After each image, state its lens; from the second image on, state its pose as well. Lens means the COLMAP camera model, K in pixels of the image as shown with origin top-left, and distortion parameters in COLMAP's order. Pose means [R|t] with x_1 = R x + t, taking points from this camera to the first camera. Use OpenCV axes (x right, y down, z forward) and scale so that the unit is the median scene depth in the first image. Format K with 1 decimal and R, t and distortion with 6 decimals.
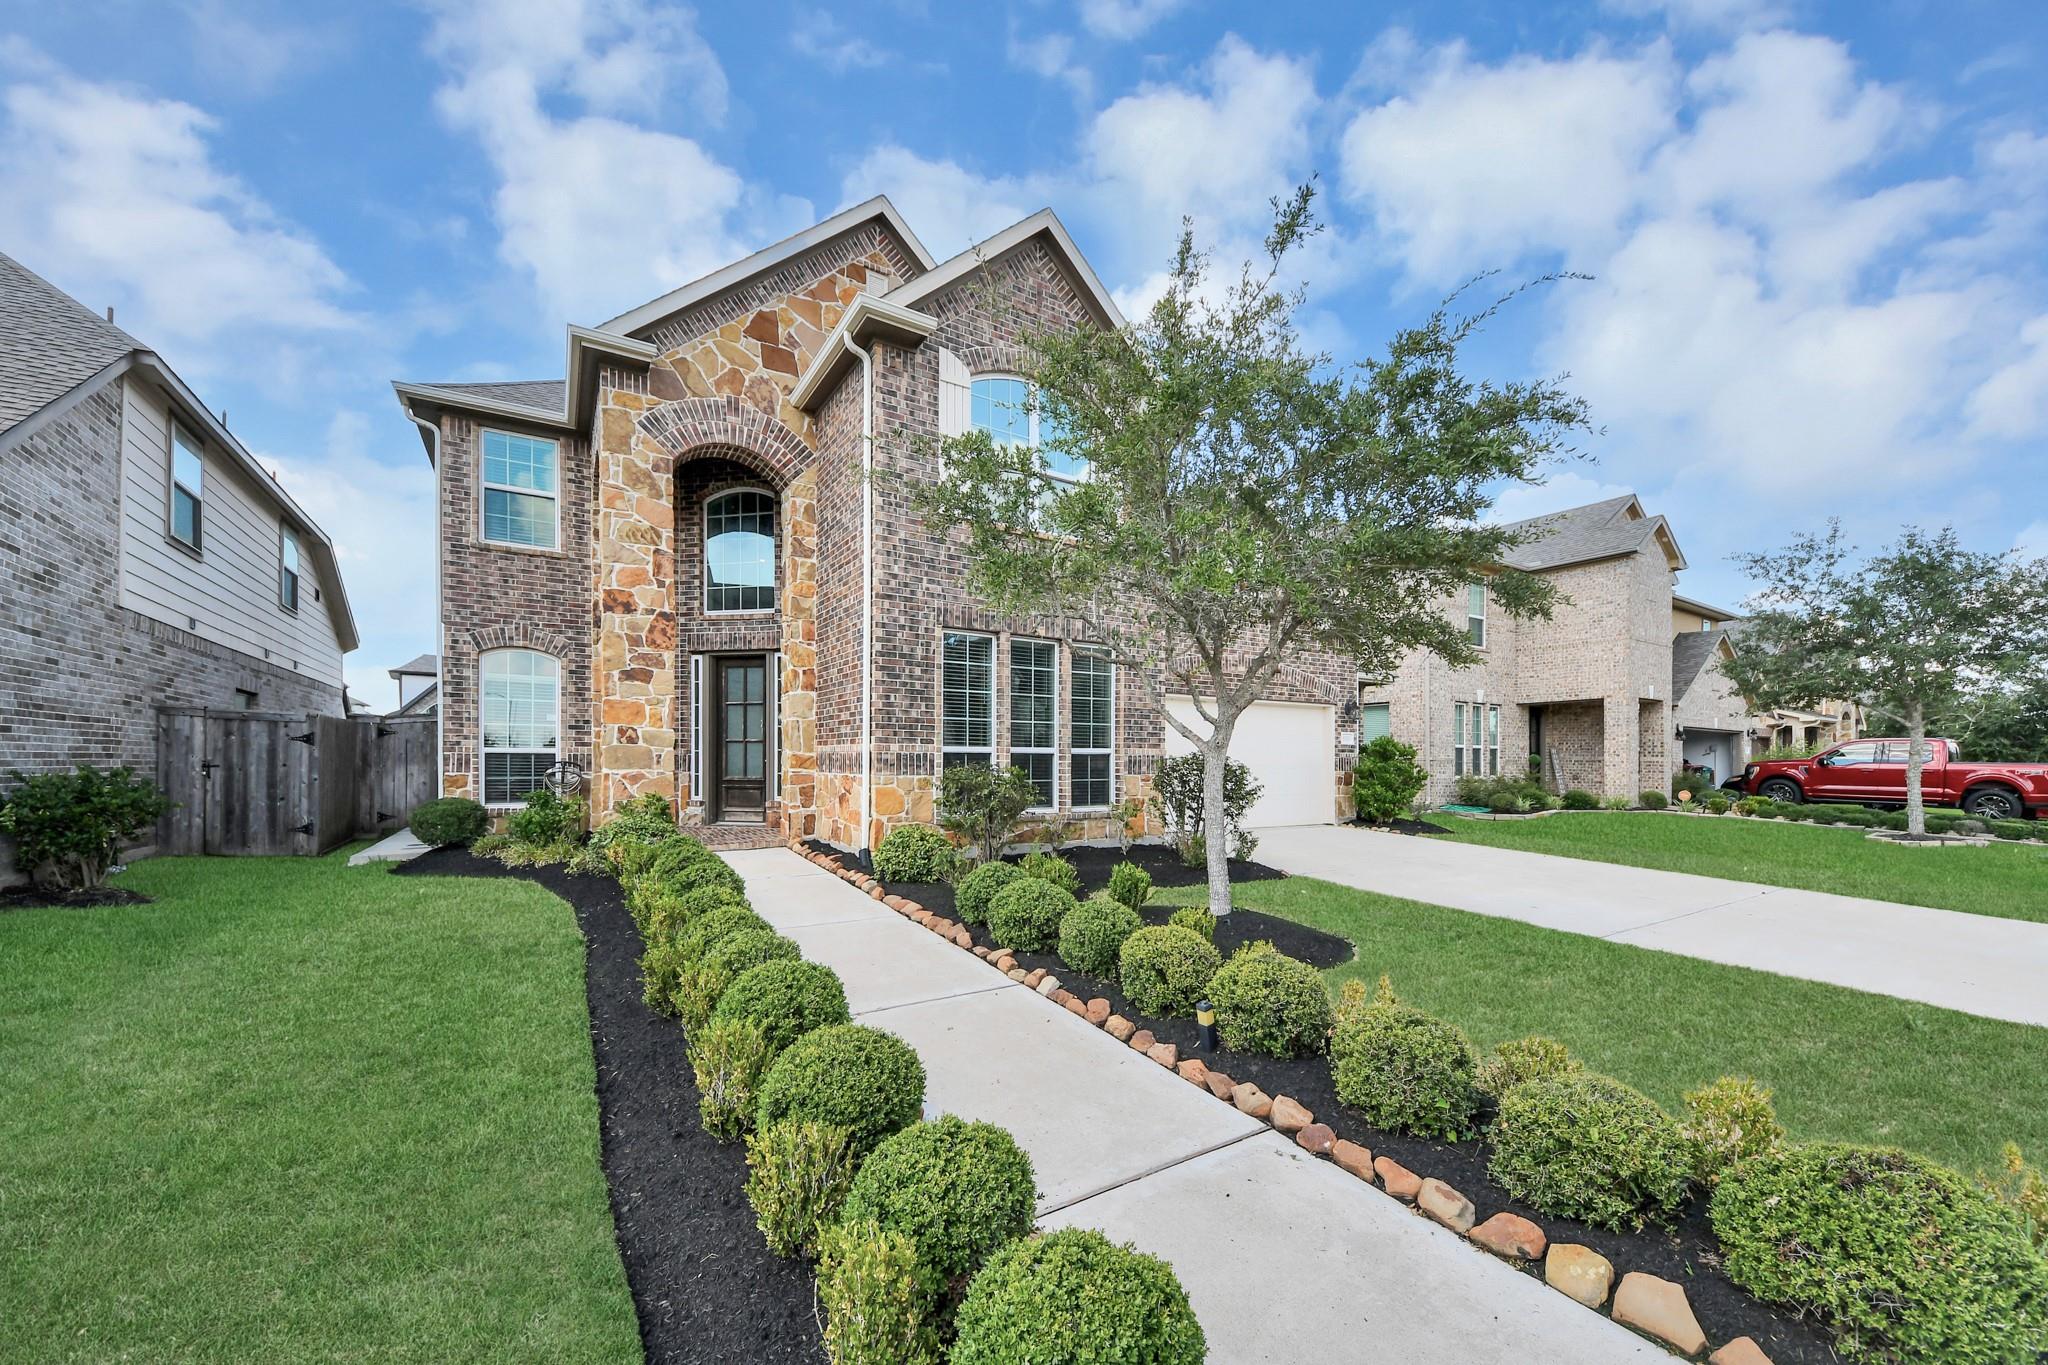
lens RADIAL K [[786.9, 0, 1023.8], [0, 786.9, 724.9], [0, 0, 1]] dist [-0.000312, -0.012181]
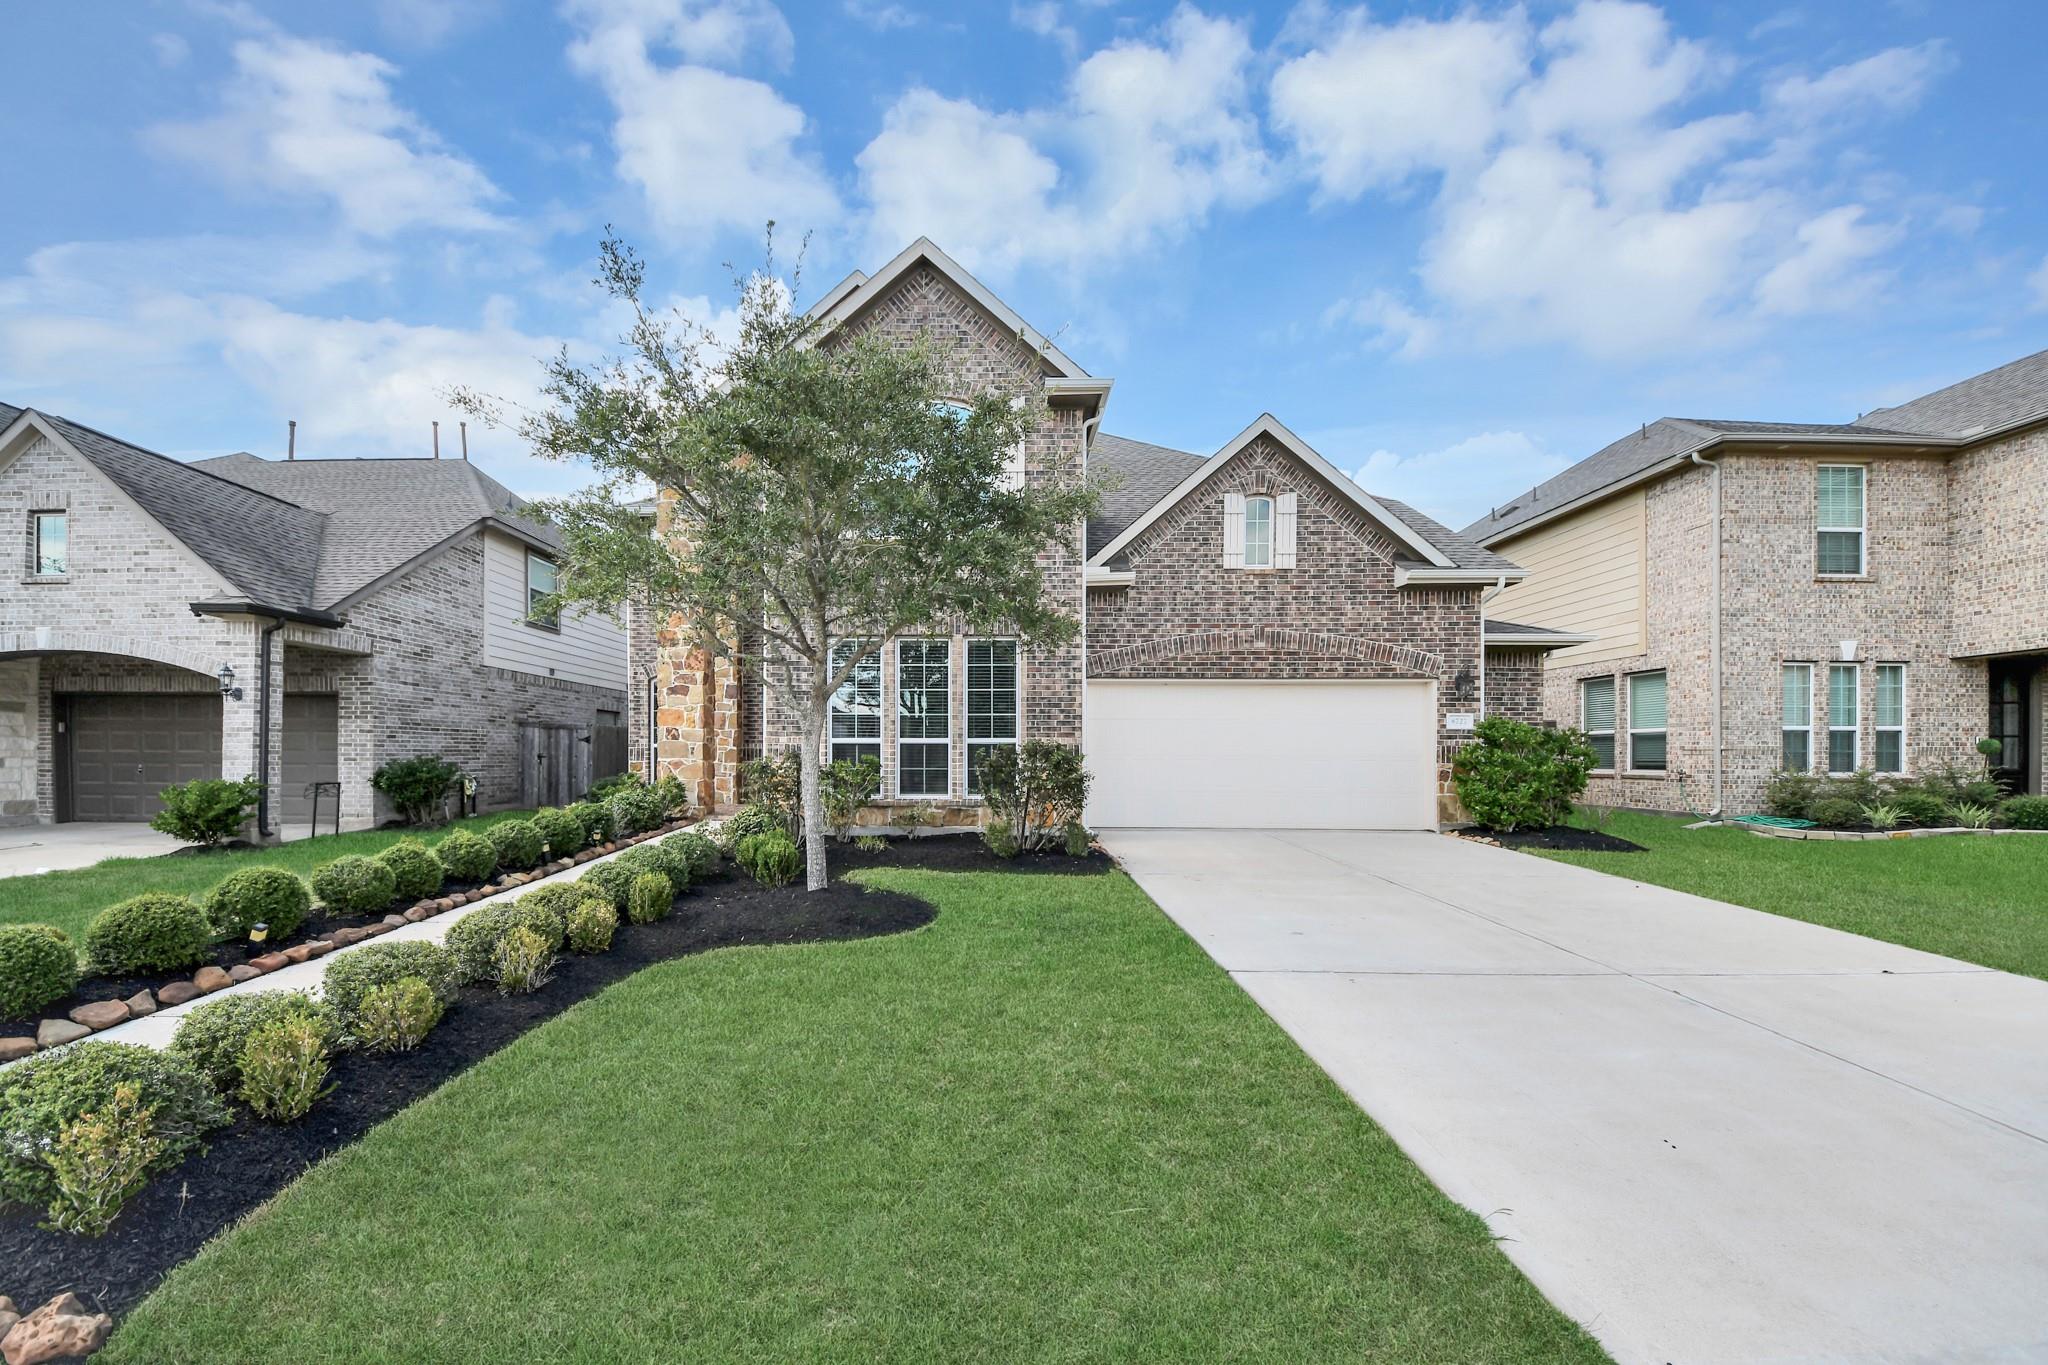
lens RADIAL K [[755.3, 0, 1031.0], [0, 755.3, 707.5], [0, 0, 1]] dist [0.001301, -0.009929]
pose [[0.834504, -0.037193, -0.549746, 0.706657], [0.027298, 0.999285, -0.026170, 0.017777], [0.550326, 0.006832, 0.834922, 0.216845]]
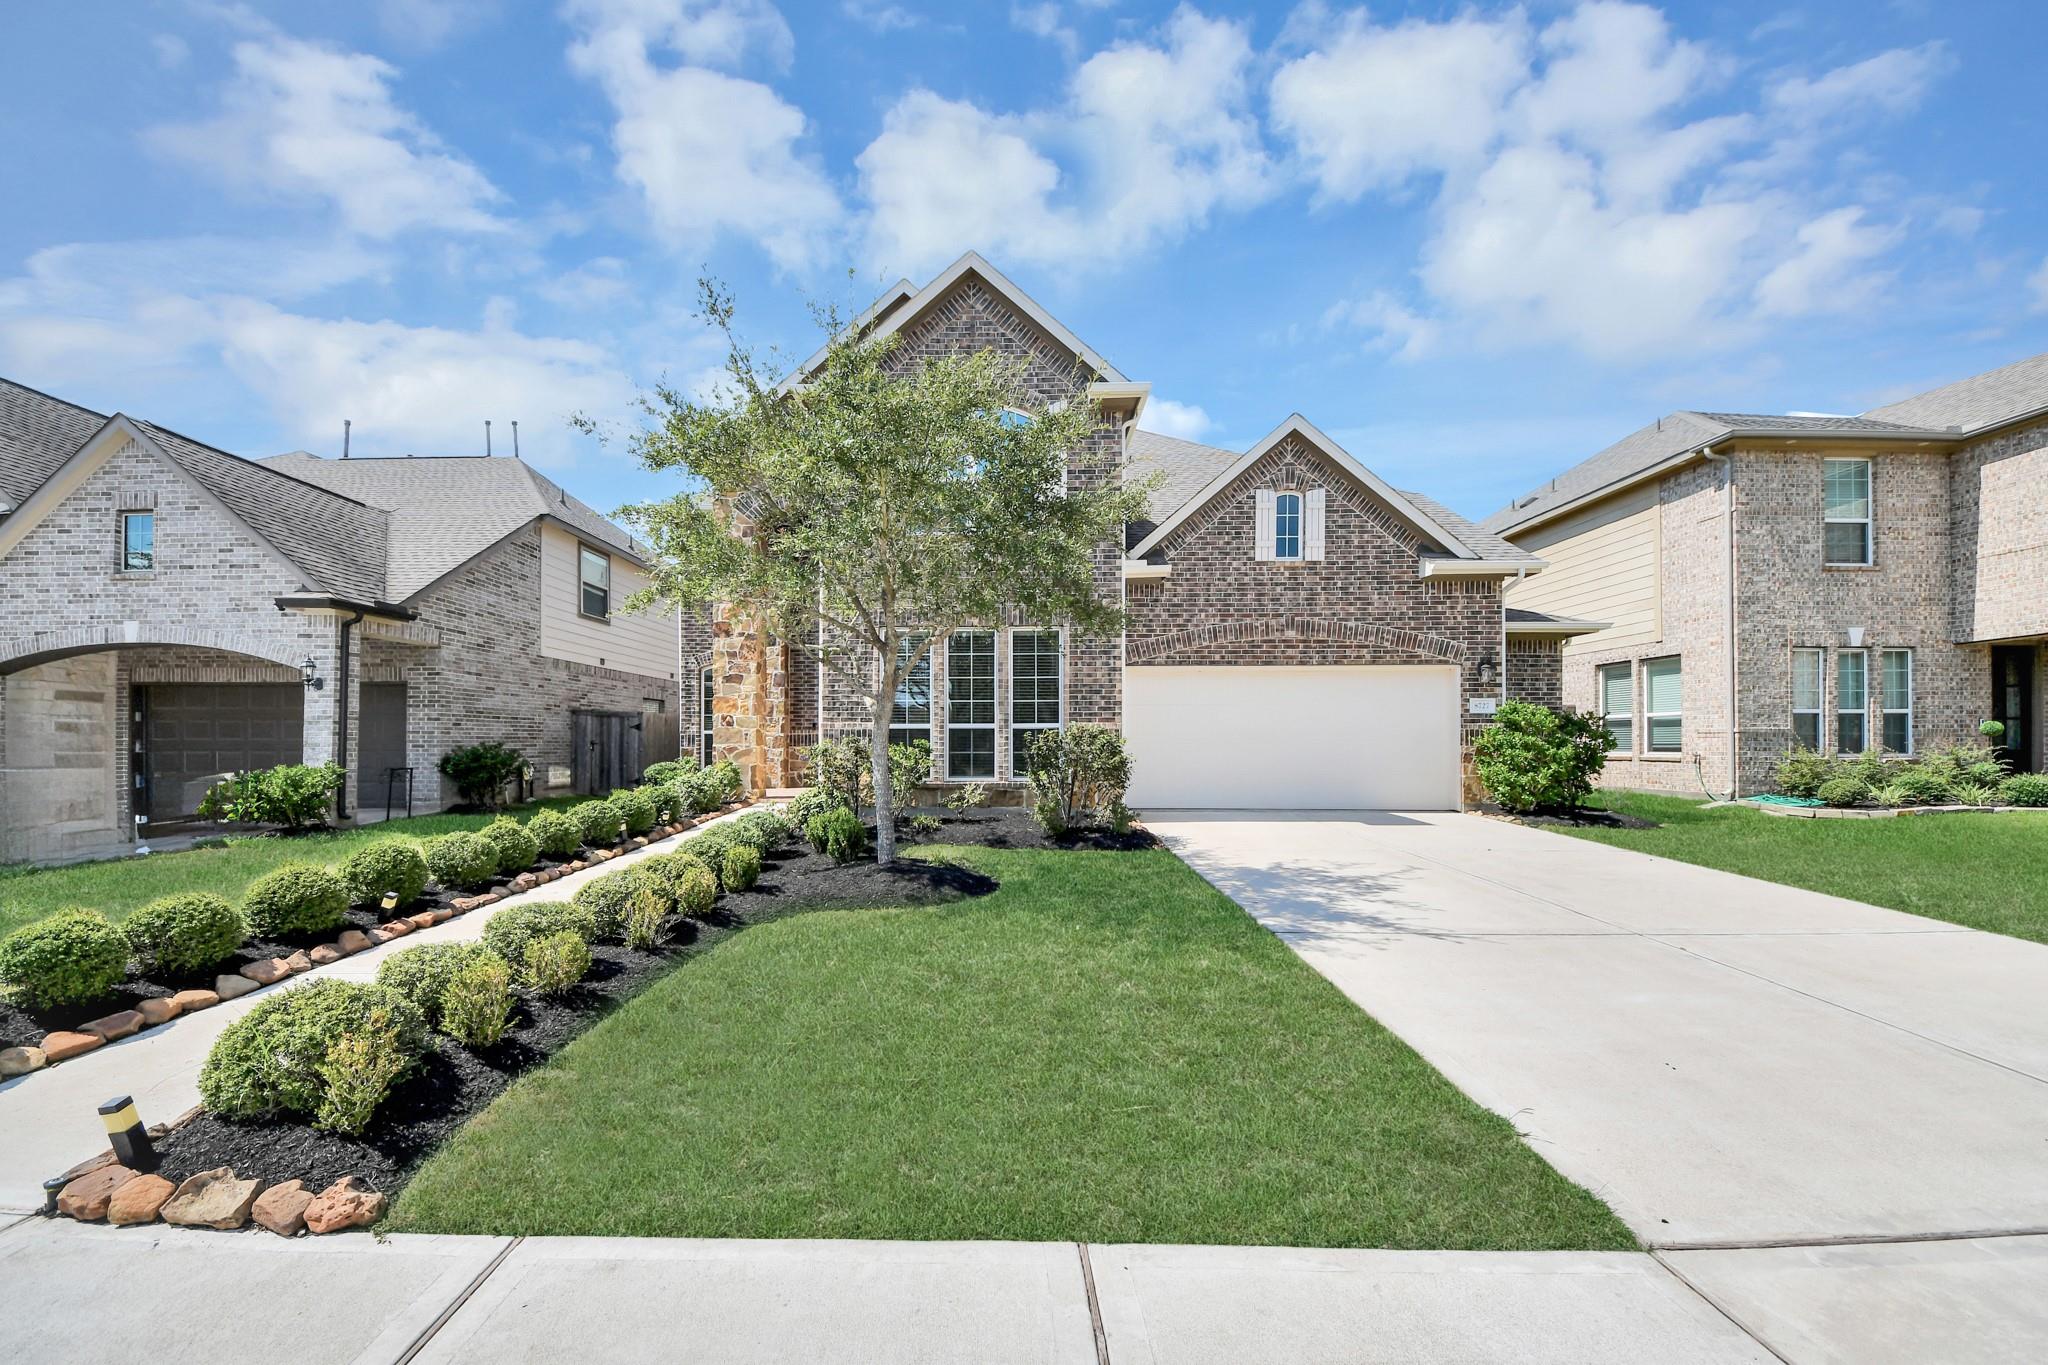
lens RADIAL K [[755.8, 0, 1045.5], [0, 755.8, 689.9], [0, 0, 1]] dist [-0.000569, -0.010155]
pose [[0.830626, -0.044312, -0.555064, 0.709003], [0.030668, 0.998956, -0.033855, 0.020386], [0.555985, 0.011098, 0.831118, 0.153520]]
